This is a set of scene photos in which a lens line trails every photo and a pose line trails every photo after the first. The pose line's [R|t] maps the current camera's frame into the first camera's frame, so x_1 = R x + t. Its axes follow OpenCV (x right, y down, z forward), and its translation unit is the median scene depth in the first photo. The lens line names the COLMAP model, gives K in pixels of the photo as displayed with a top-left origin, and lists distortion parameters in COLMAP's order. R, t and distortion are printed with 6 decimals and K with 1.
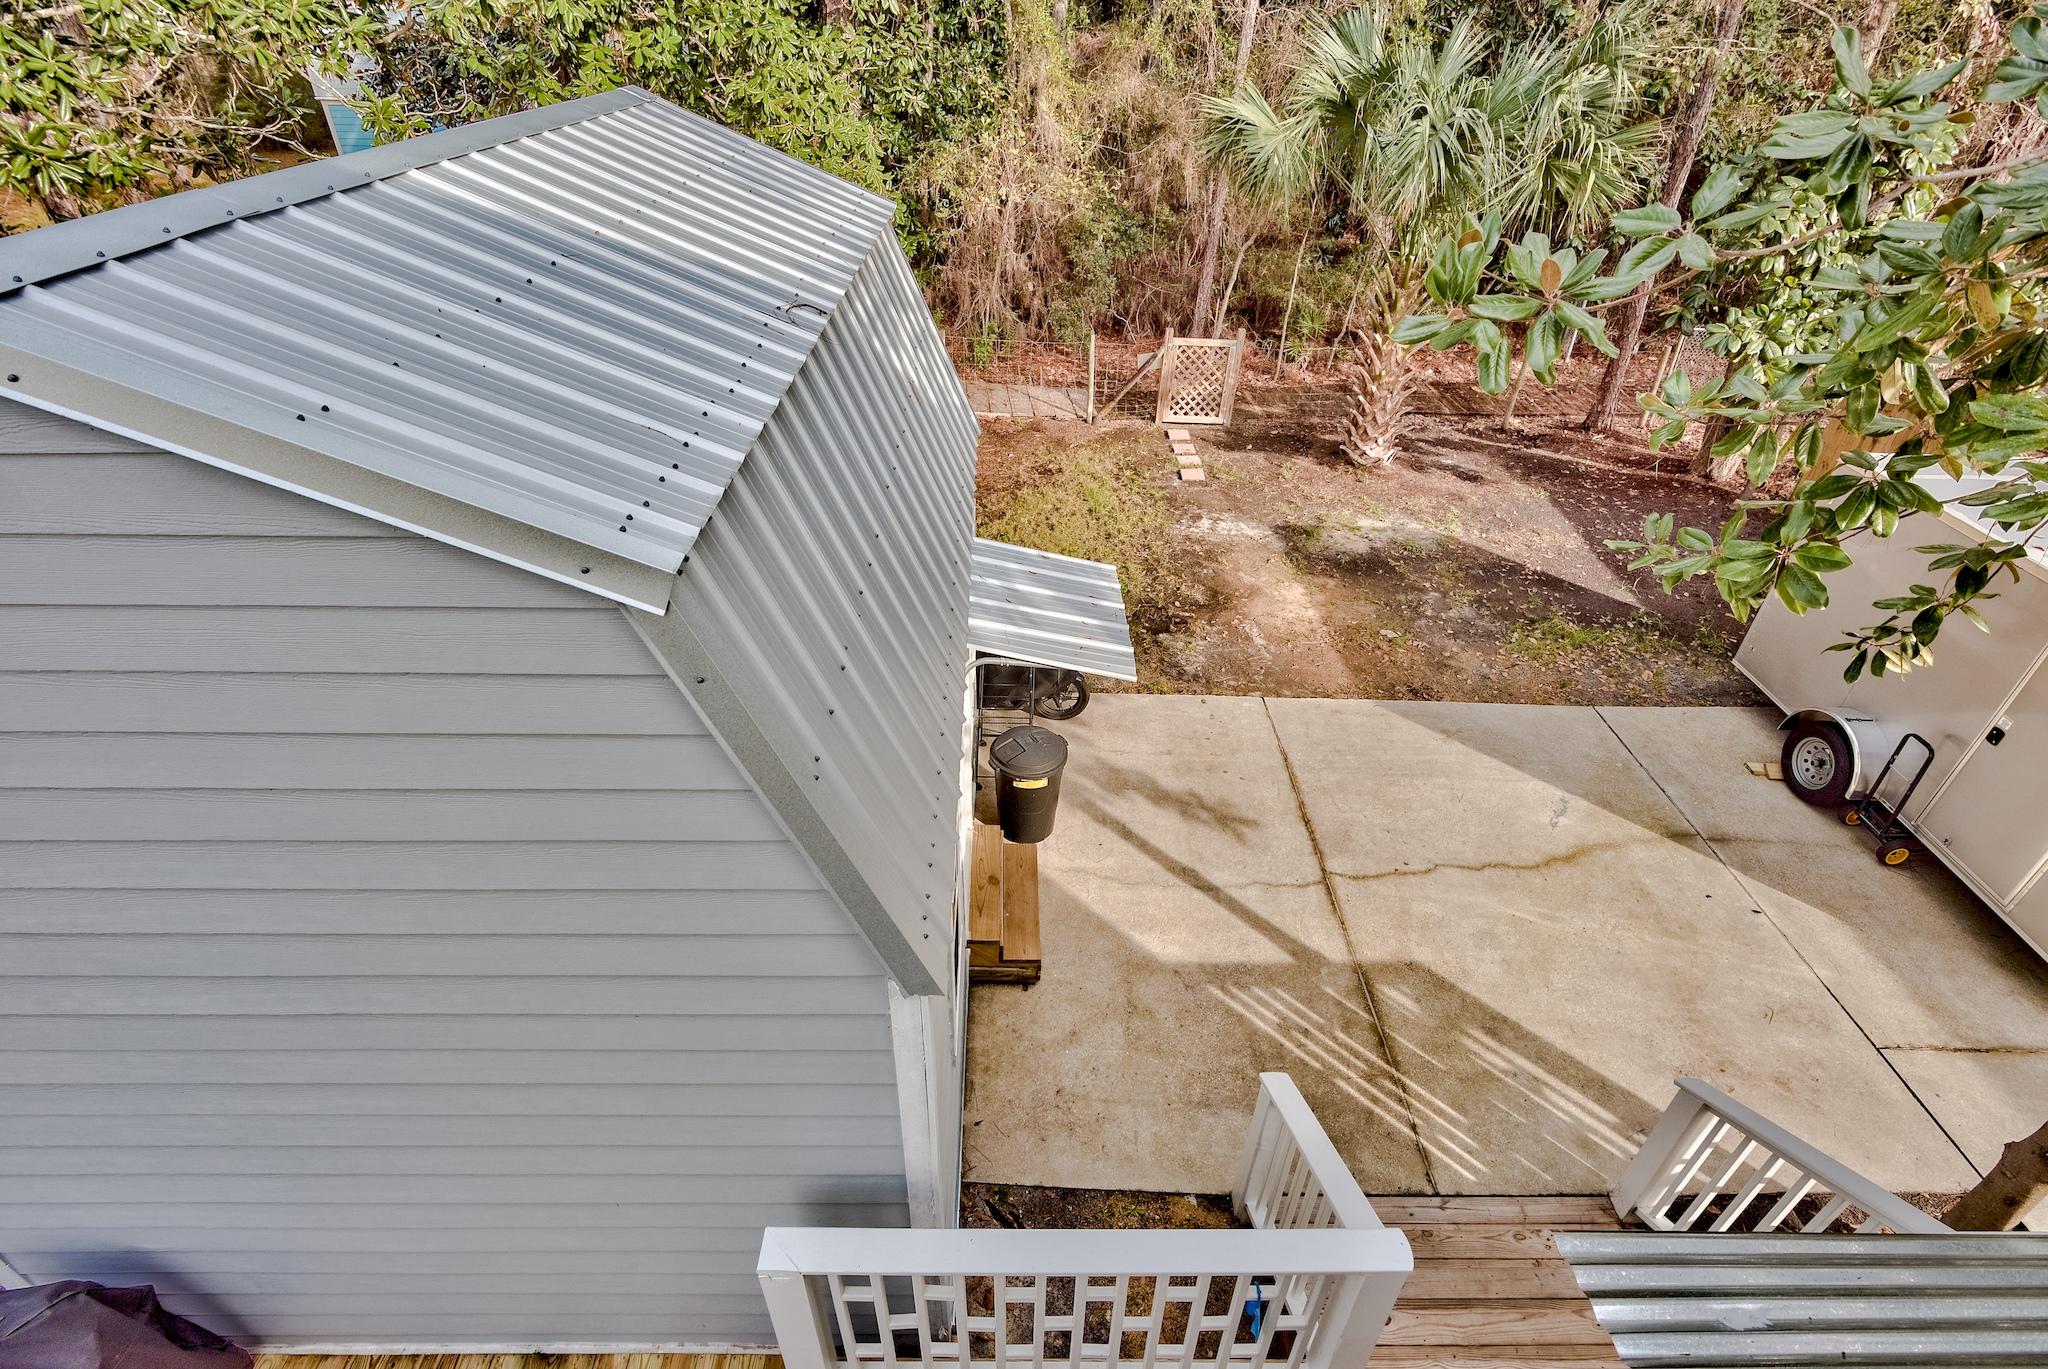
lens RADIAL K [[1011.4, 0, 1012.5], [0, 1011.4, 695.8], [0, 0, 1]] dist [-0.005333, -0.000712]
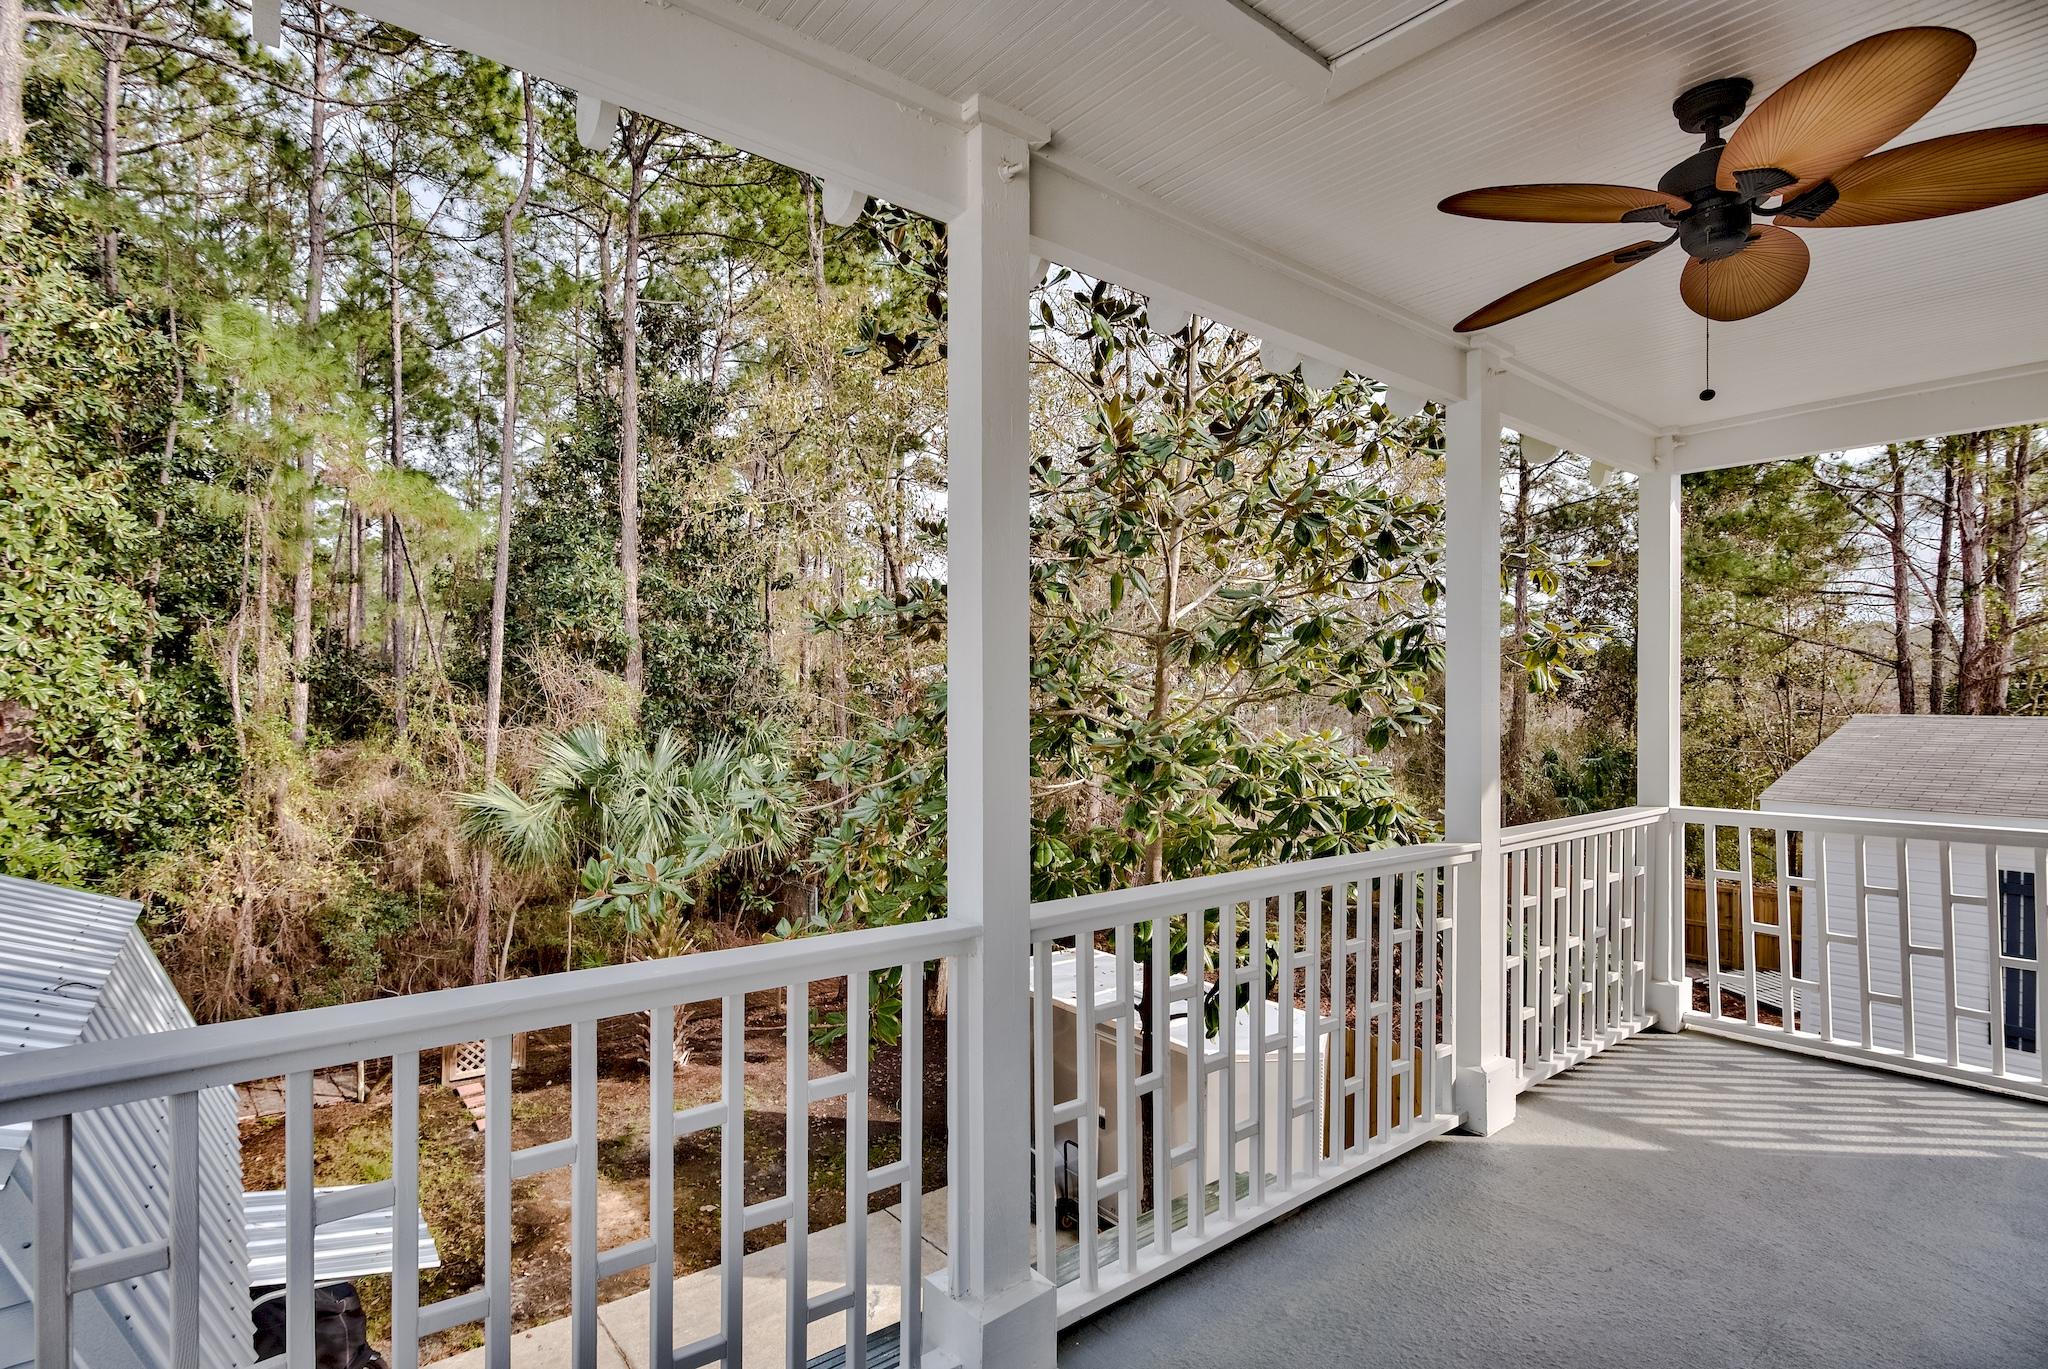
lens RADIAL K [[1011.4, 0, 1031.2], [0, 1011.4, 698.7], [0, 0, 1]] dist [-0.005333, -0.000712]
pose [[0.780544, -0.015577, 0.624907, -0.016874], [0.371245, 0.815844, -0.443369, 0.069503], [-0.502920, 0.578063, 0.642585, -0.125947]]
